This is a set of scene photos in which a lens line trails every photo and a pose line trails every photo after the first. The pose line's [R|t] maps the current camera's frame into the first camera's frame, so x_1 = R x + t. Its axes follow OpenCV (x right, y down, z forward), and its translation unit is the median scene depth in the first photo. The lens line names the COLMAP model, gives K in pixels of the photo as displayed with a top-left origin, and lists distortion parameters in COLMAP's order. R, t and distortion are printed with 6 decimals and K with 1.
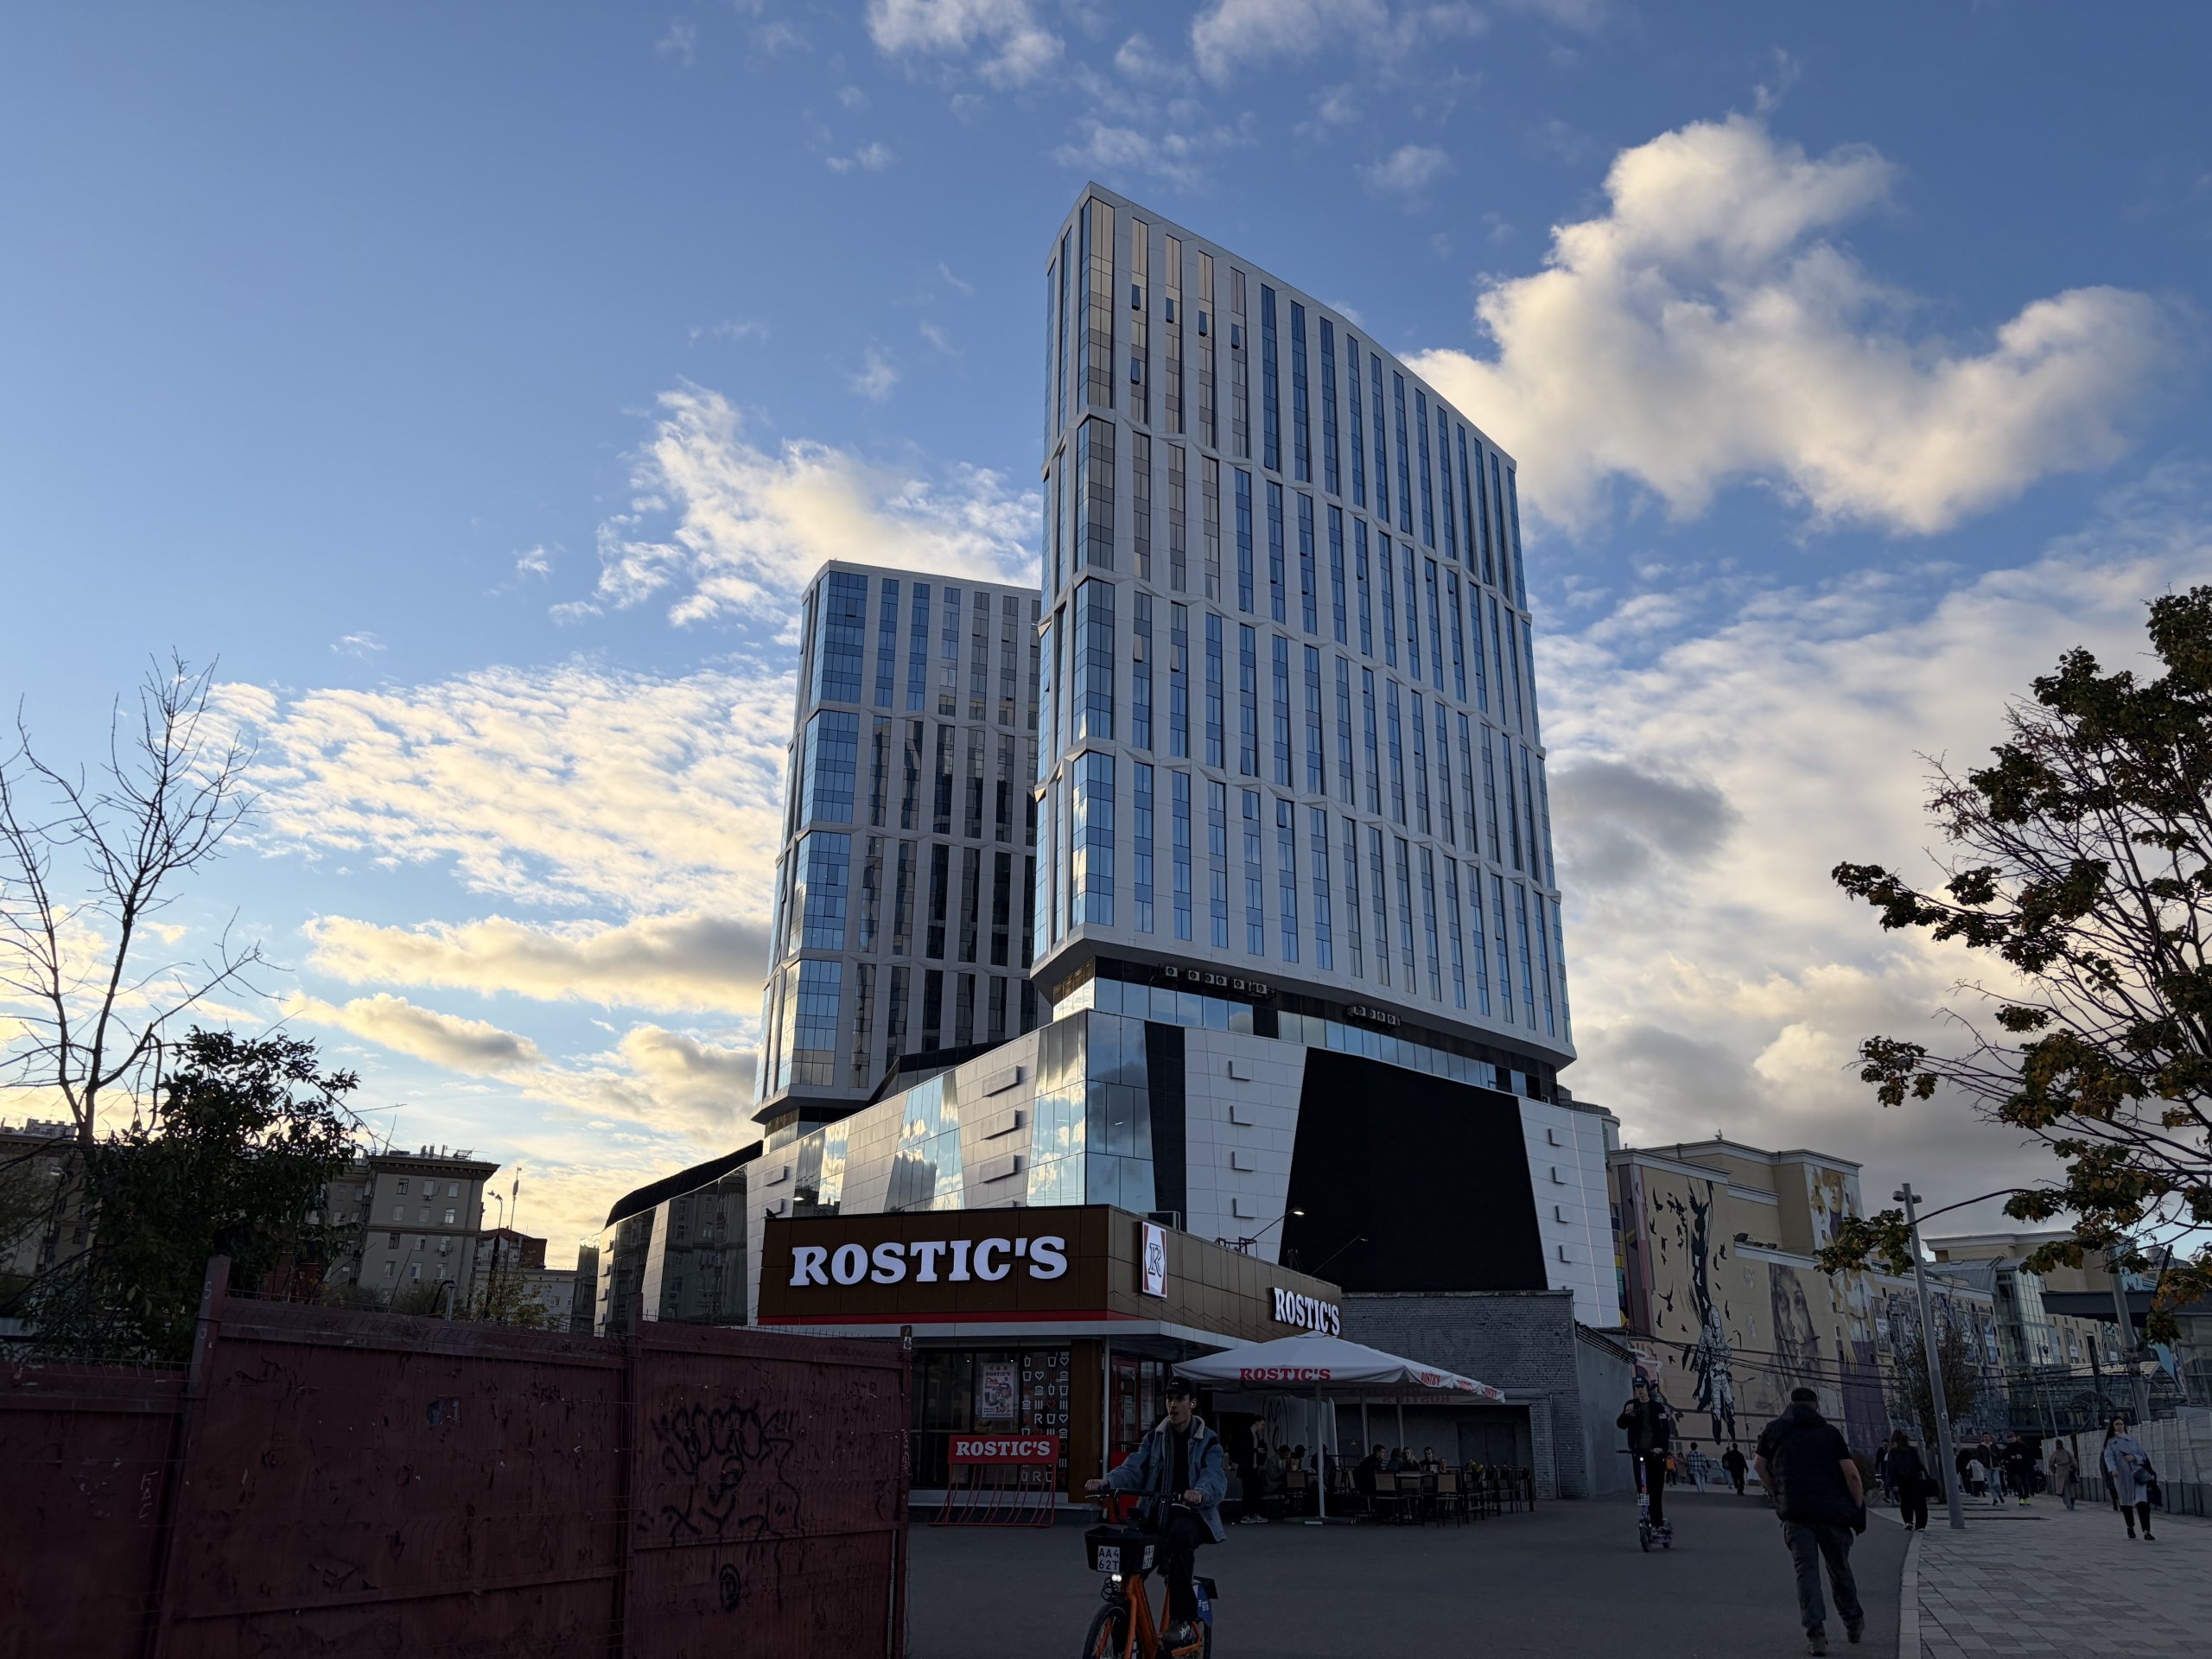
lens RADIAL K [[1656.4, 0, 1110.9], [0, 1656.4, 839.9], [0, 0, 1]] dist [0.084781, -0.159834]
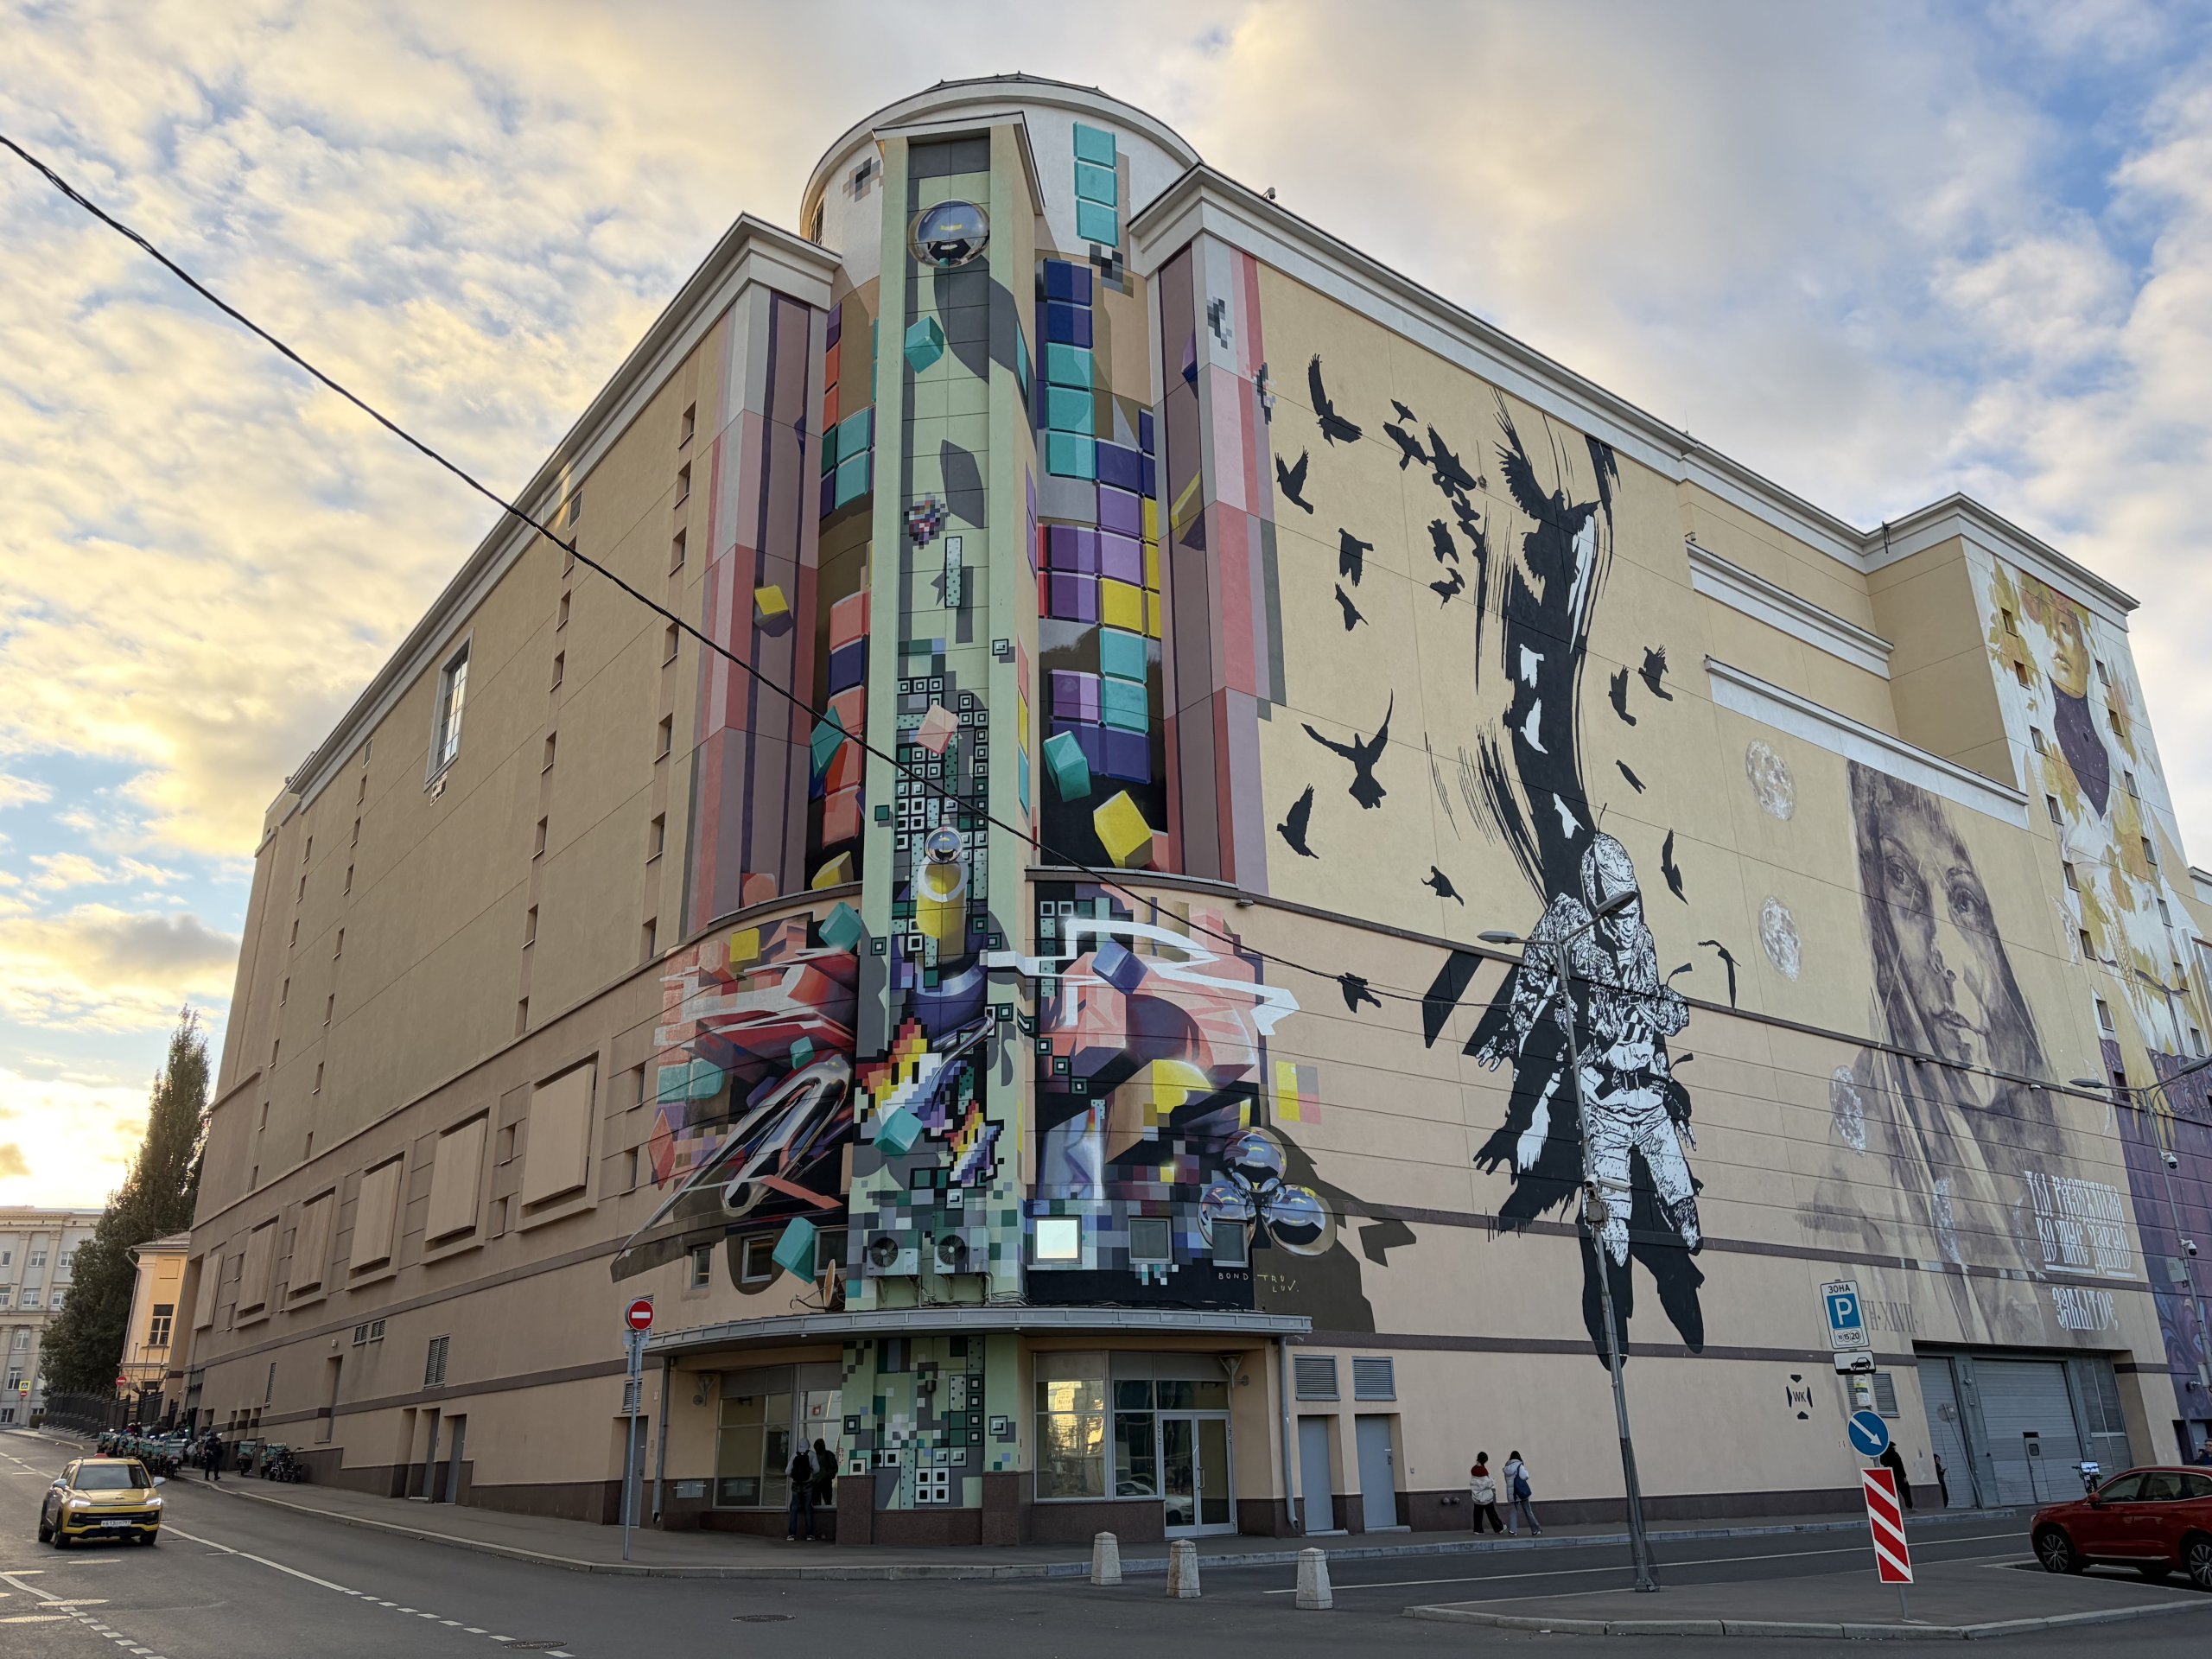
lens RADIAL K [[1656.4, 0, 1110.9], [0, 1656.4, 839.9], [0, 0, 1]] dist [0.084781, -0.159834]
pose [[0.993940, -0.064465, -0.089039, 0.034859], [0.064849, 0.997894, 0.001423, 0.031024], [0.088760, -0.007189, 0.996027, 0.083813]]
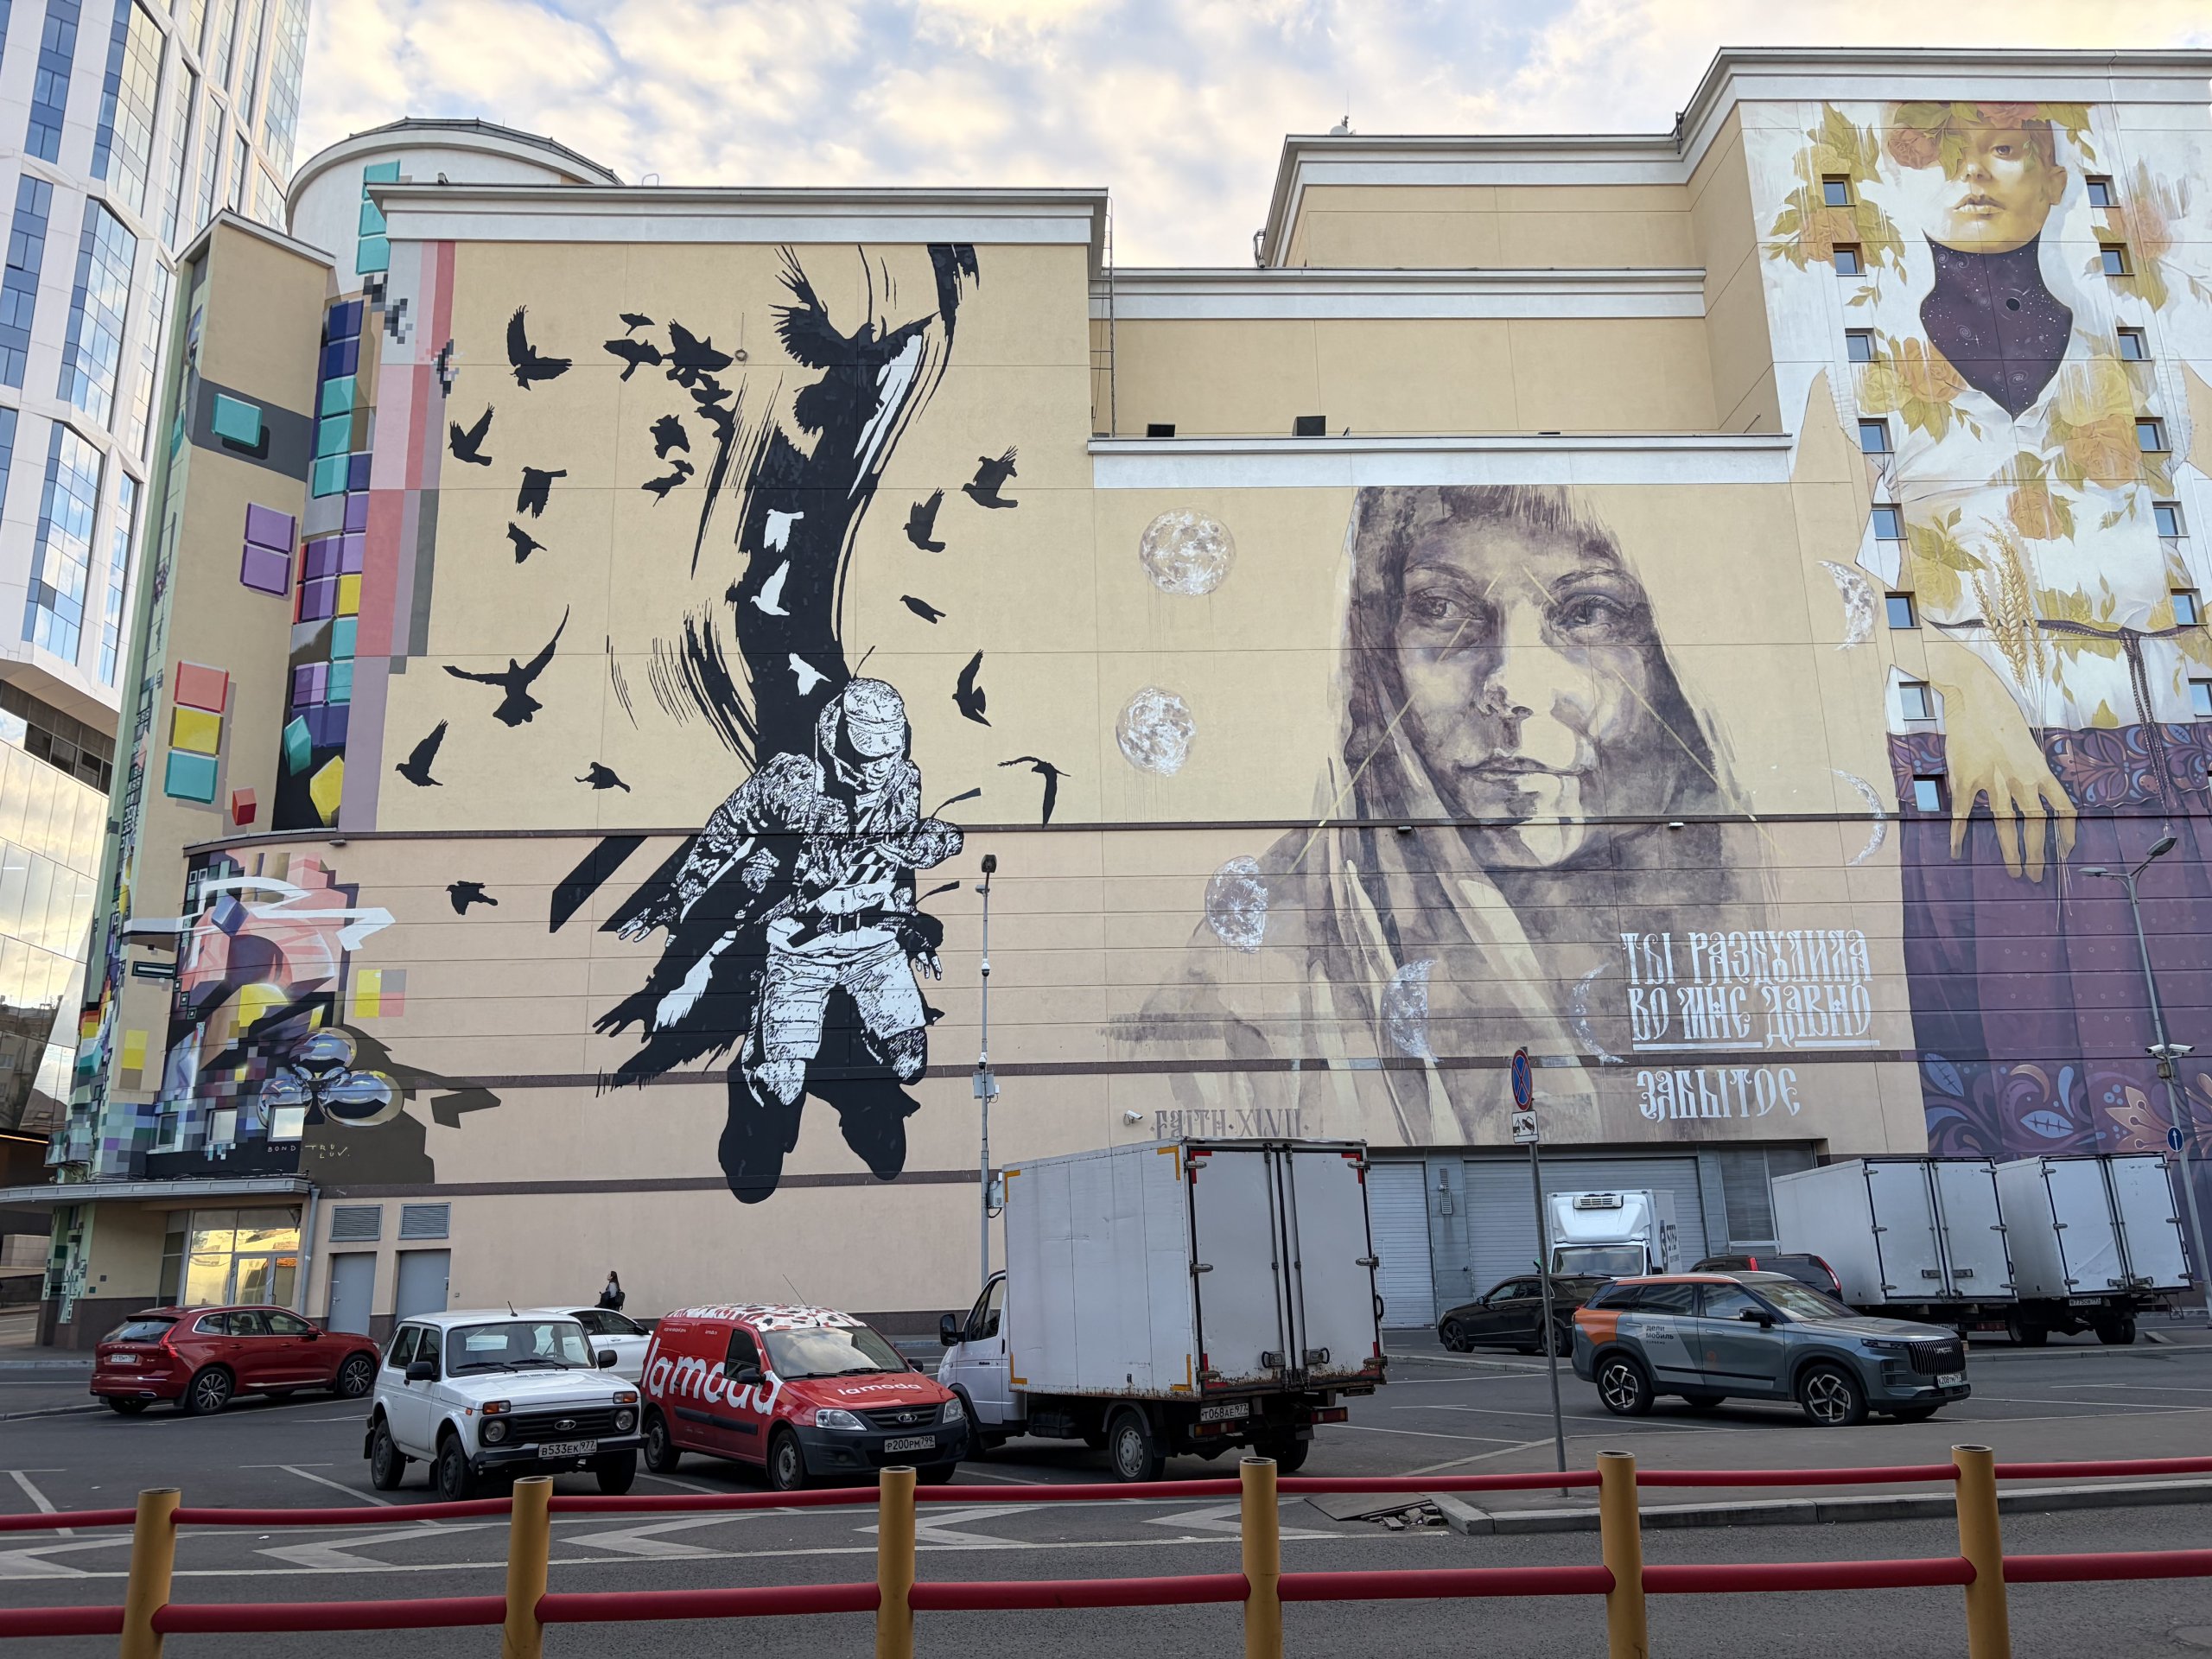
lens RADIAL K [[1656.4, 0, 1110.9], [0, 1656.4, 839.9], [0, 0, 1]] dist [0.084781, -0.159834]
pose [[0.752035, -0.188806, -0.631503, 0.061777], [0.259675, 0.965477, 0.020581, 0.034756], [0.605815, -0.179464, 0.775100, 0.092985]]
